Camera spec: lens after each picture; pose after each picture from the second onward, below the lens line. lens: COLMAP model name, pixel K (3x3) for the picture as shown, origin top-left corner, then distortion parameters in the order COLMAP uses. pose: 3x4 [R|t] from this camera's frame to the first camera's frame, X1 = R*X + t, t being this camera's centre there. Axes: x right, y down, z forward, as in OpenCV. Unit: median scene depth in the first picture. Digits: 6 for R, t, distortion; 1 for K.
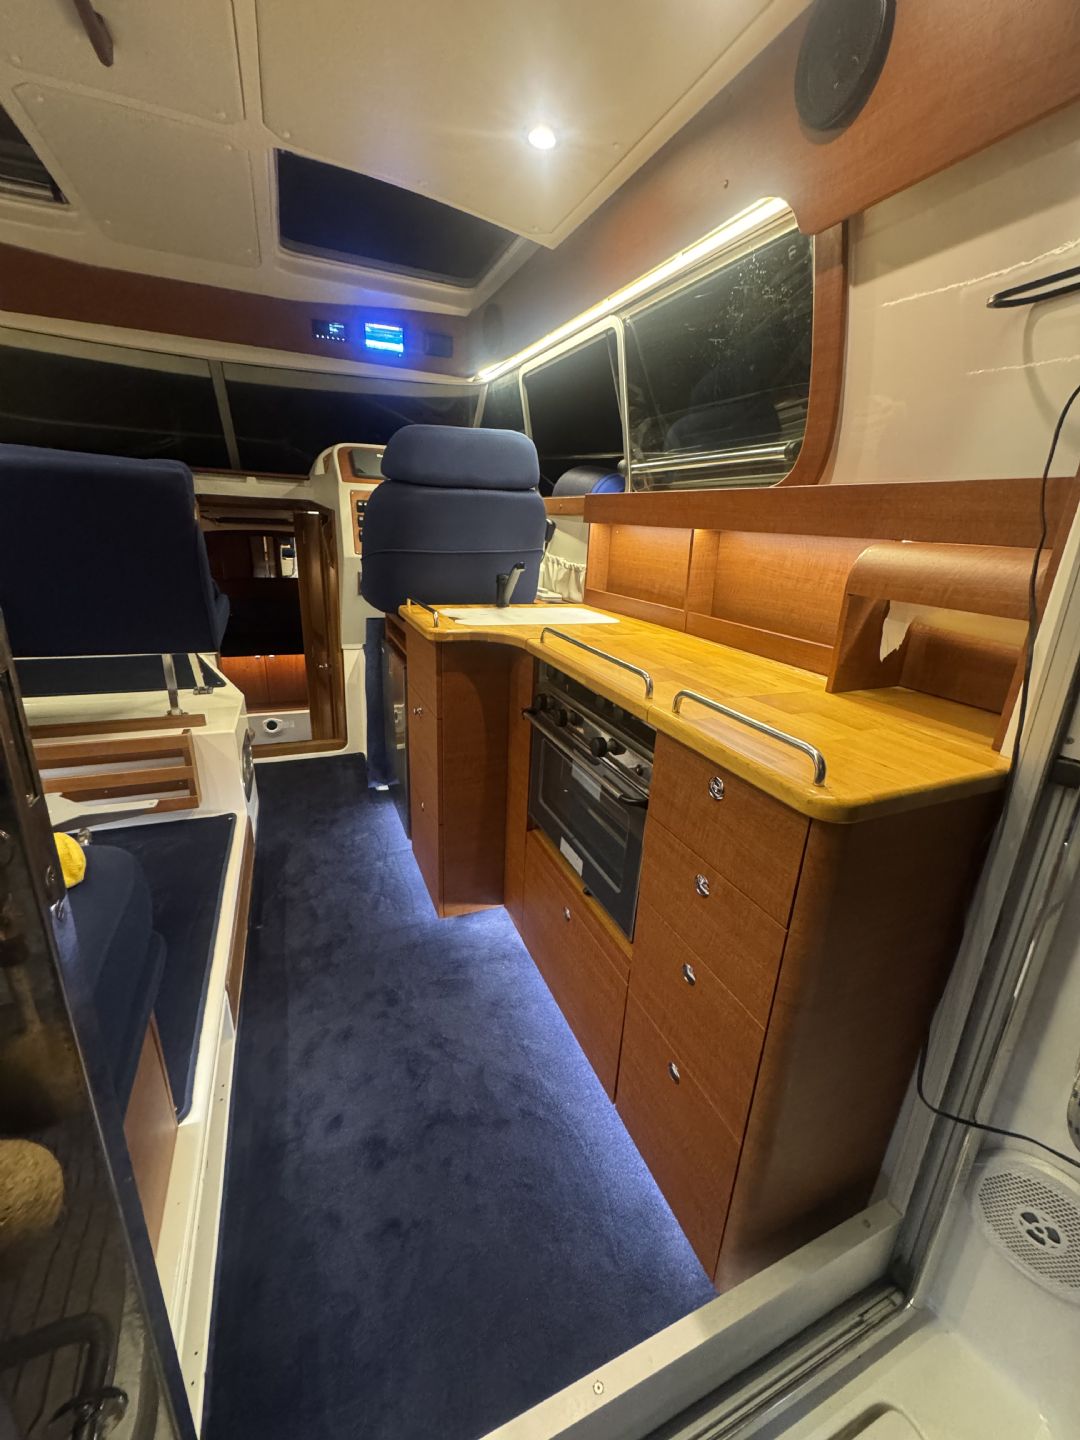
lens RADIAL K [[575.1, 0, 547.2], [0, 575.1, 719.5], [0, 0, 1]] dist [-0.002043, -0.000299]
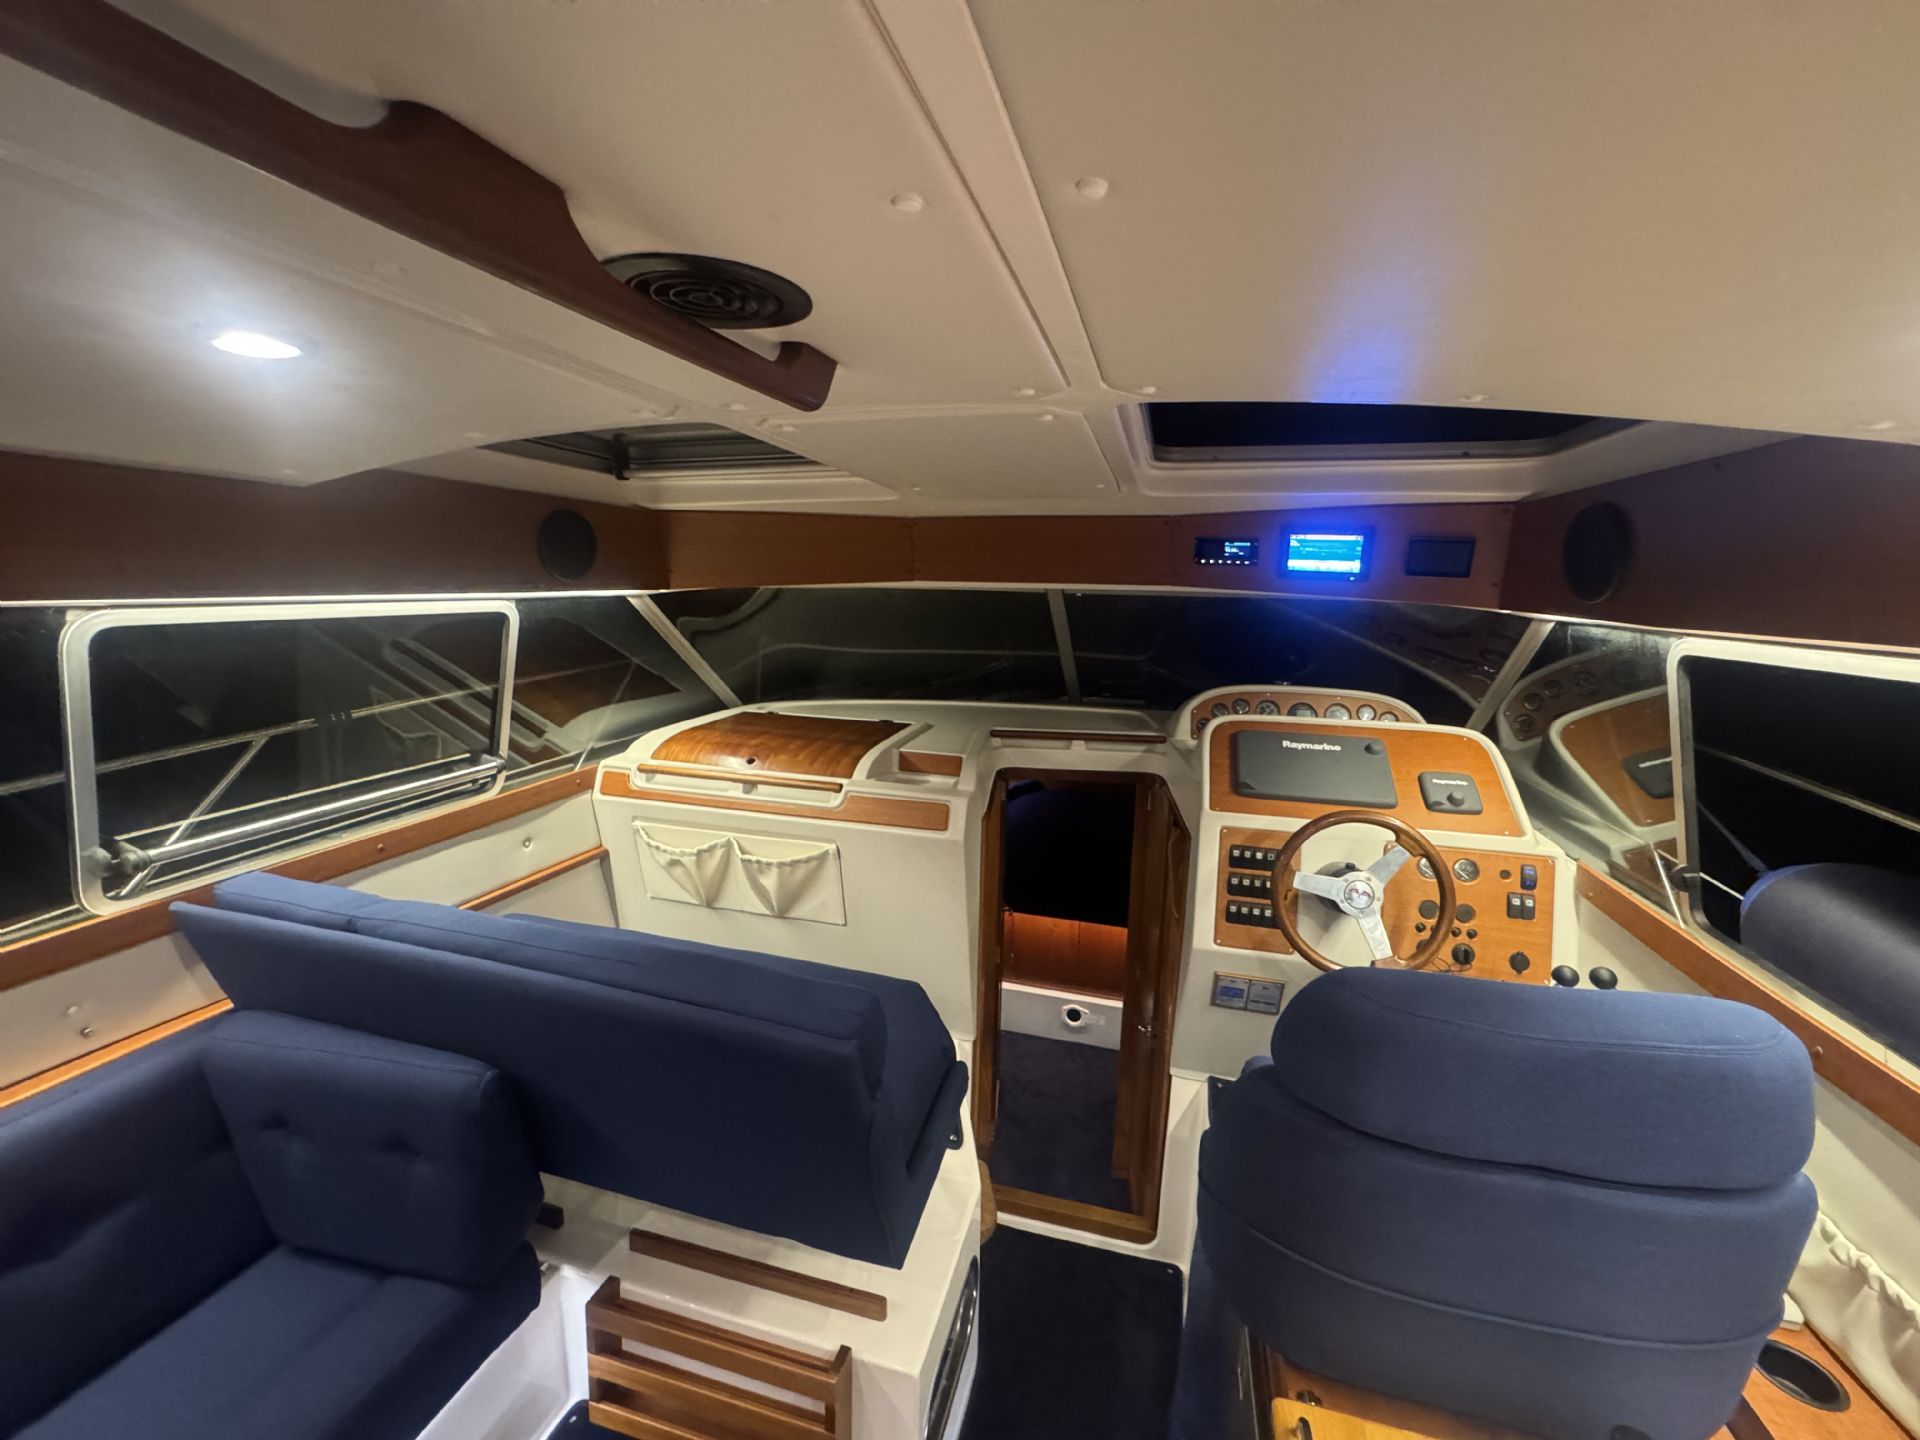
lens RADIAL K [[766.8, 0, 970.8], [0, 766.8, 715.3], [0, 0, 1]] dist [-0.002043, -0.000299]
pose [[0.791942, 0.071957, -0.606341, -0.170324], [-0.183154, 0.975299, -0.123473, -0.633436], [0.582480, 0.208837, 0.785560, 0.468741]]
